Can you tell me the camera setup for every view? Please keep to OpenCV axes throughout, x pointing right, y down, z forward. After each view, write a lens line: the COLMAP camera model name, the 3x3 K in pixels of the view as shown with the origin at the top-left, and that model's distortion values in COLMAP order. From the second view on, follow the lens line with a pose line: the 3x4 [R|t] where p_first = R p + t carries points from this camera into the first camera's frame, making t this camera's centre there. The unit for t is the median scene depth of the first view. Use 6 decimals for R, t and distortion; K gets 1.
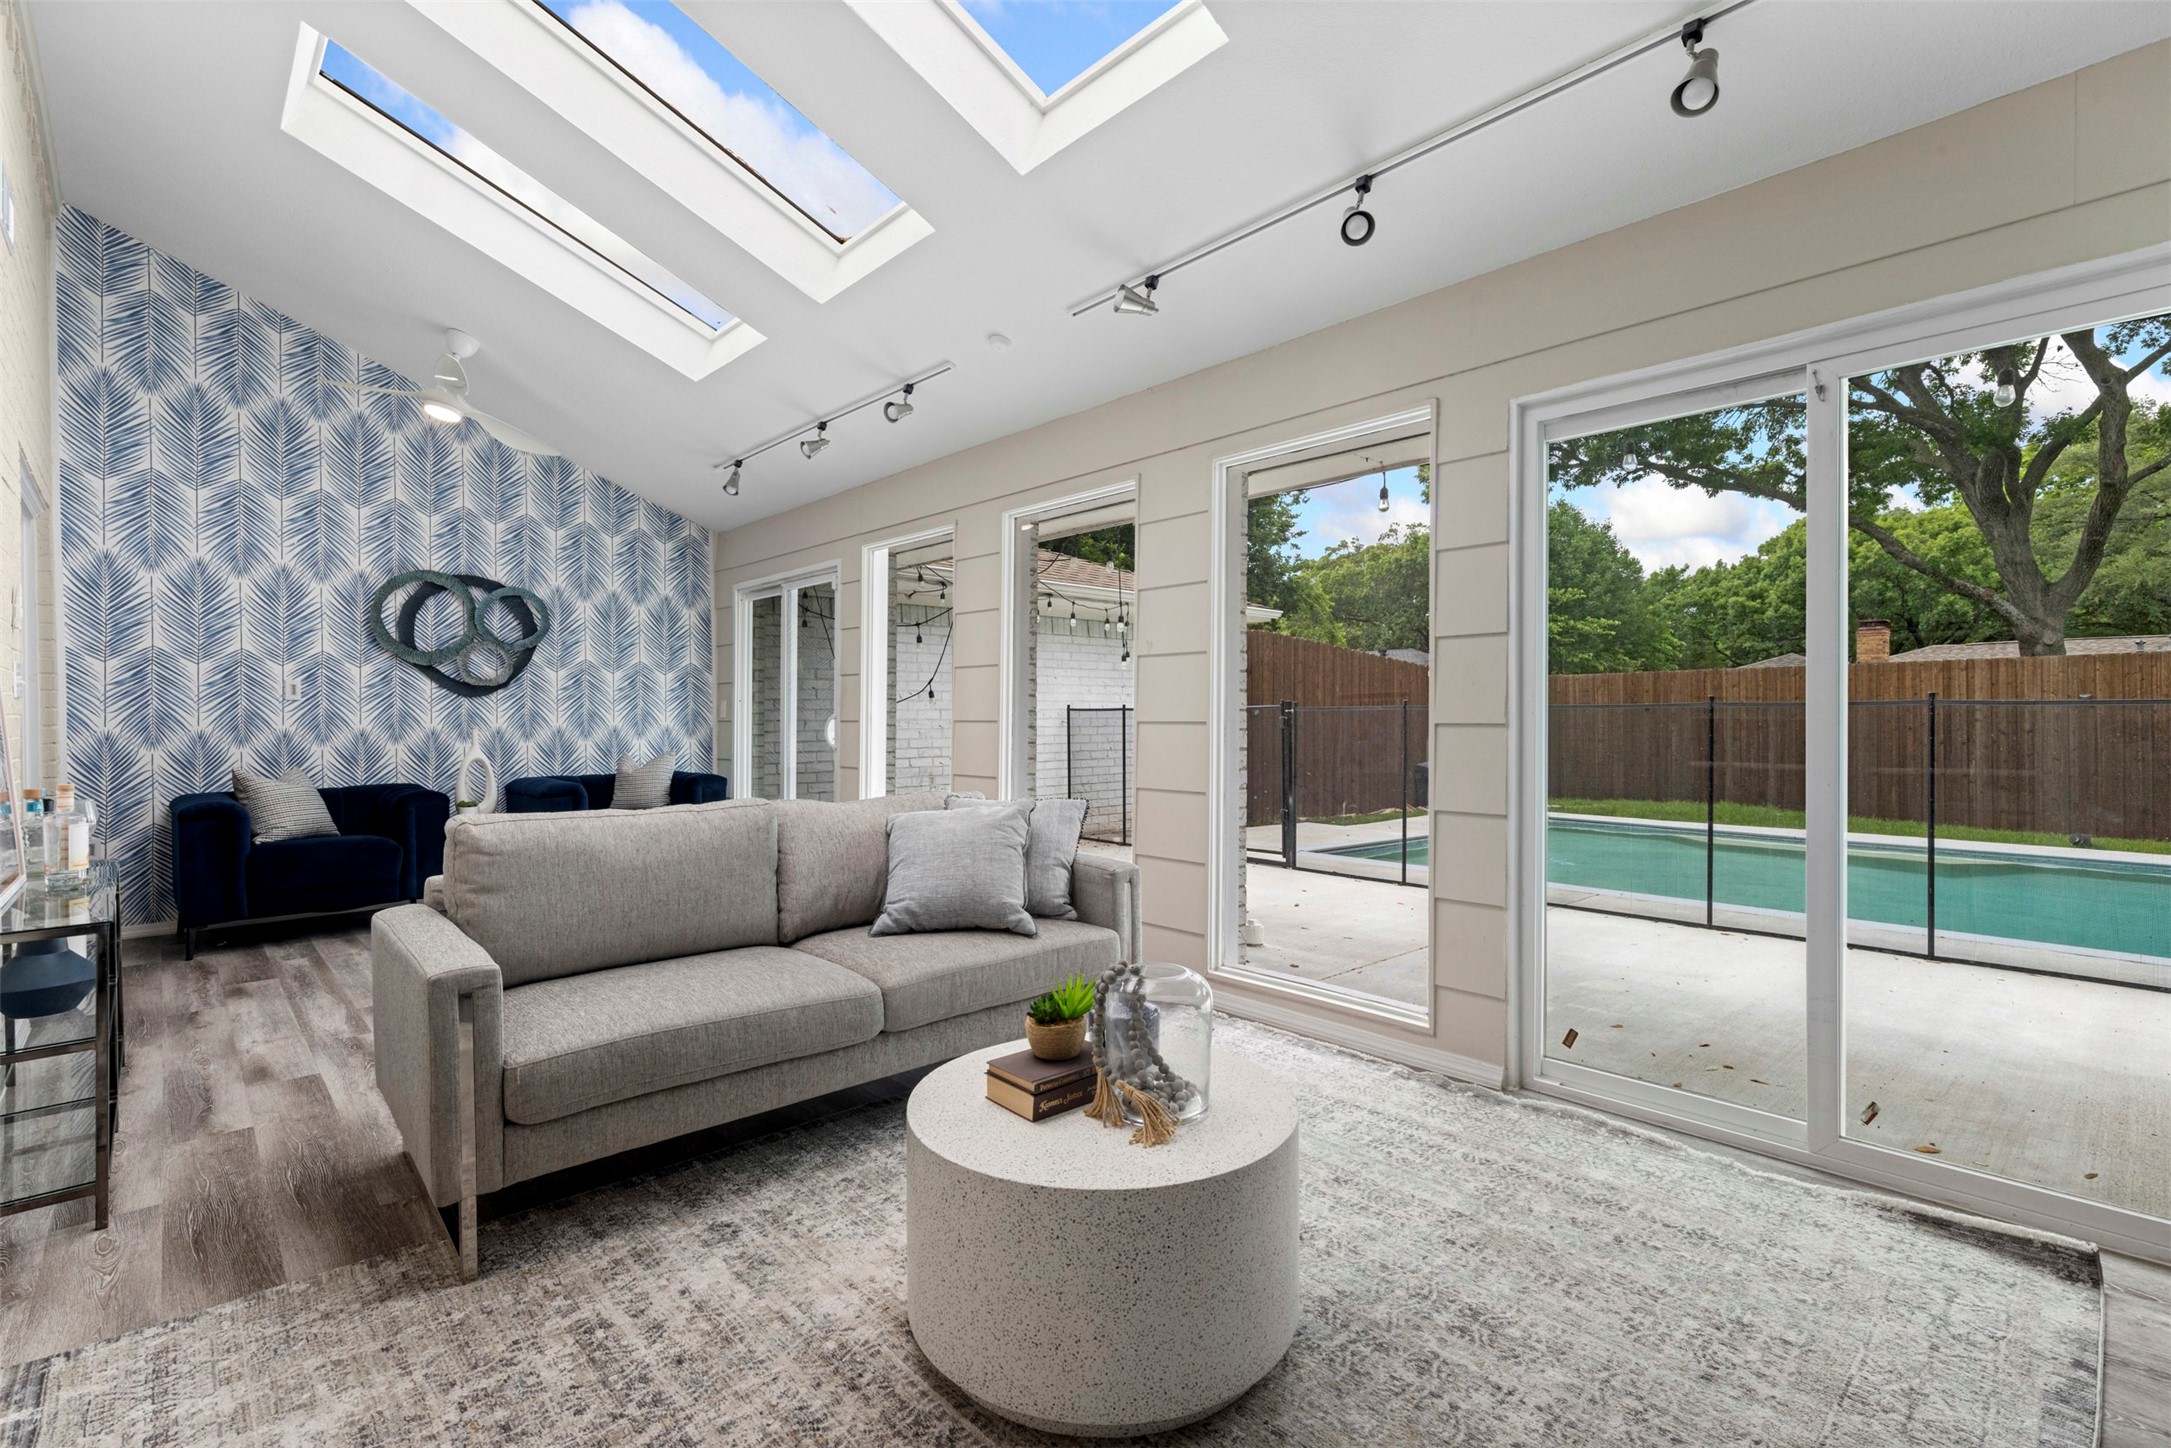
lens RADIAL K [[980.3, 0, 1071.4], [0, 980.3, 727.4], [0, 0, 1]] dist [0.002100, 0.000080]
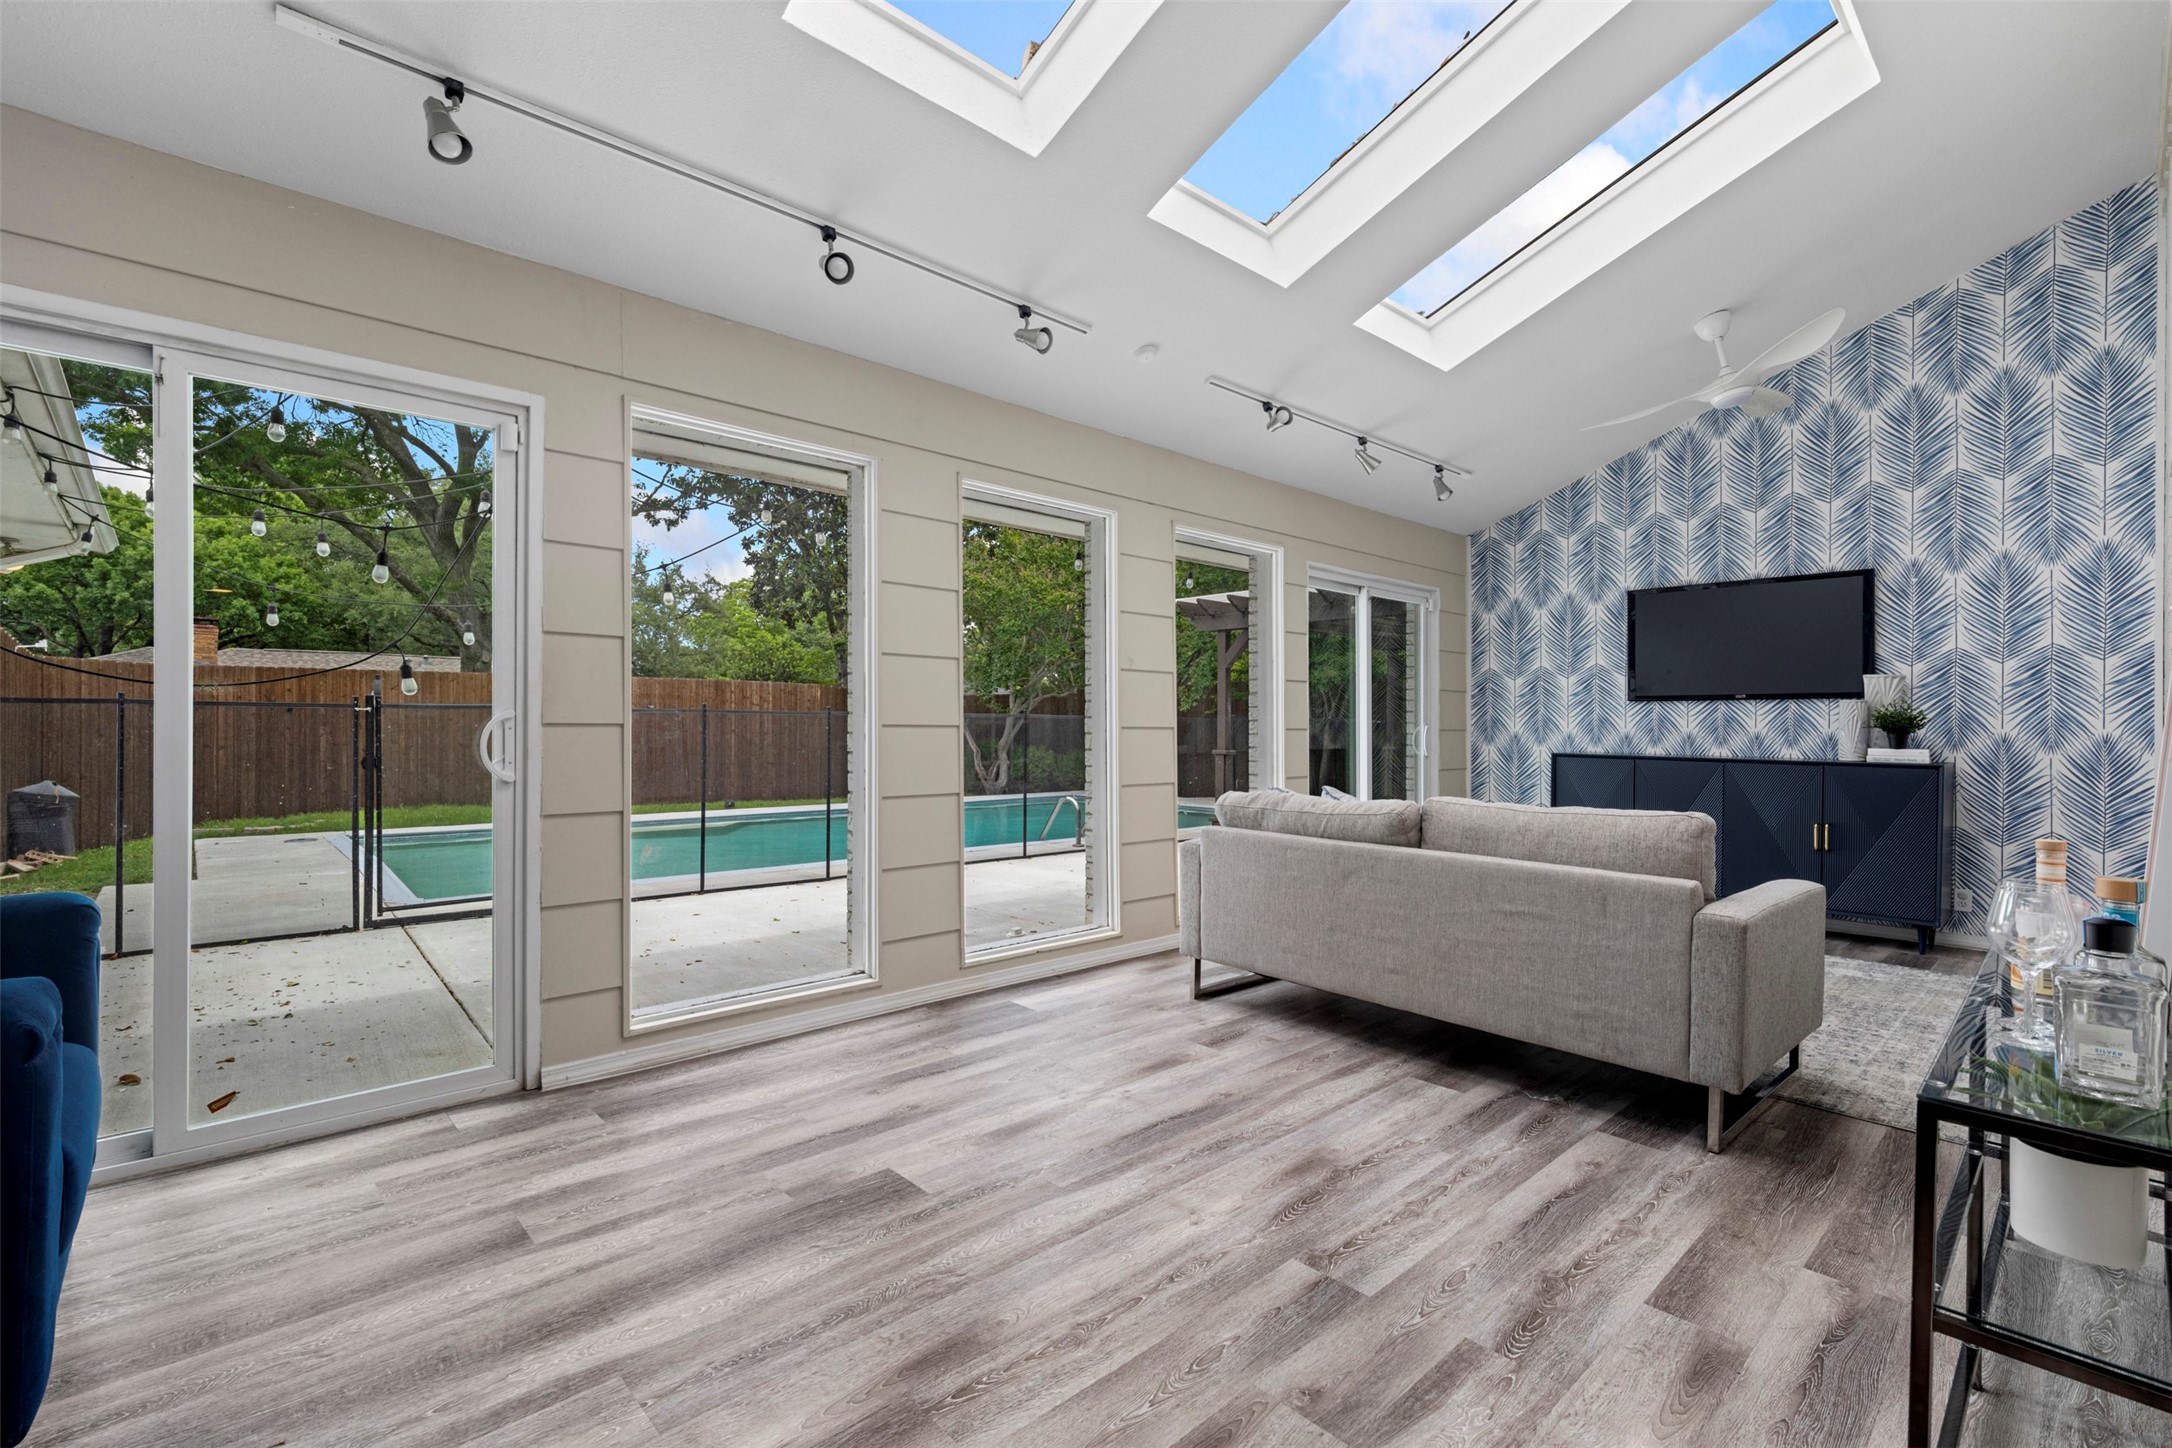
lens RADIAL K [[980.7, 0, 1071.9], [0, 980.7, 727.4], [0, 0, 1]] dist [0.002100, 0.000080]
pose [[-0.001222, -0.001760, 0.999998, -0.764149], [0.002225, 0.999996, 0.001762, -0.007090], [-0.999997, 0.002227, -0.001218, 0.751301]]
